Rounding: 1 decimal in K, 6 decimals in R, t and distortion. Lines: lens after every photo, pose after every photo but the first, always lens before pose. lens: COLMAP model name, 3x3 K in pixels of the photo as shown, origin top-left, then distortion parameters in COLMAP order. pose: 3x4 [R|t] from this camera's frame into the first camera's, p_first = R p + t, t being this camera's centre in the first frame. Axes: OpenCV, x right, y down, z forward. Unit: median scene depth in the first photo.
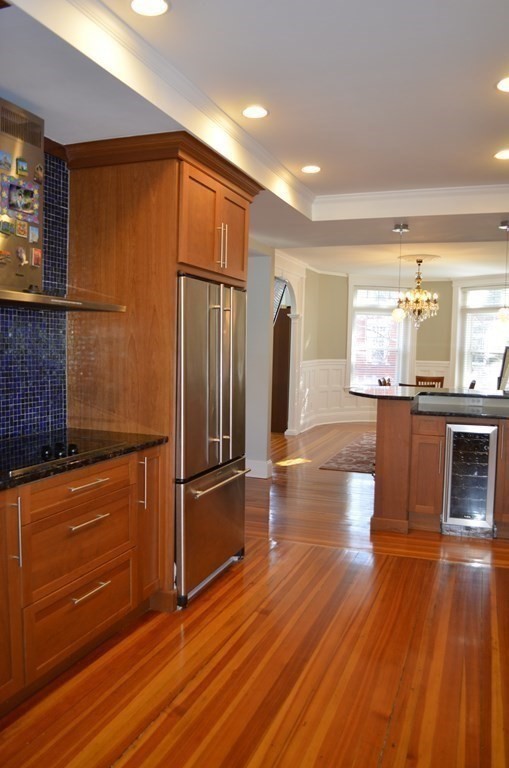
lens RADIAL K [[609.8, 0, 254.5], [0, 609.8, 384.0], [0, 0, 1]] dist [-0.070841, -0.003426]
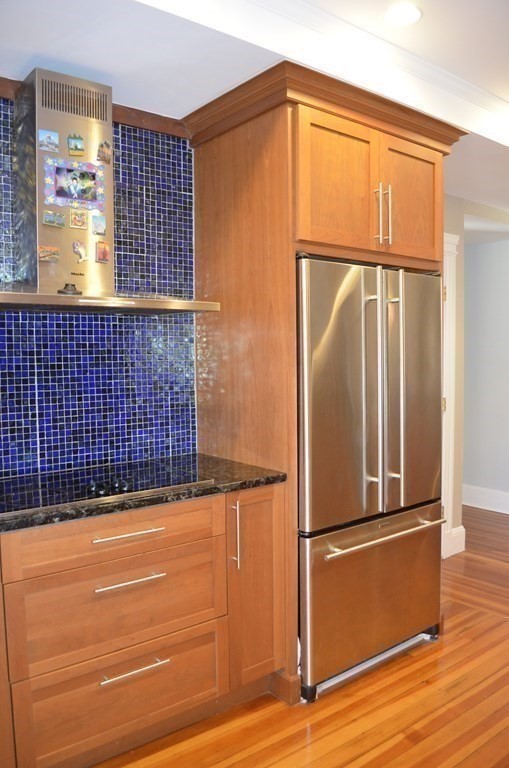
lens RADIAL K [[603.7, 0, 254.3], [0, 603.7, 387.4], [0, 0, 1]] dist [-0.080207, 0.004777]
pose [[0.854325, 0.000452, -0.519740, 0.211104], [-0.004874, 0.999963, -0.007142, -0.014609], [0.519717, 0.008635, 0.854295, 0.344086]]
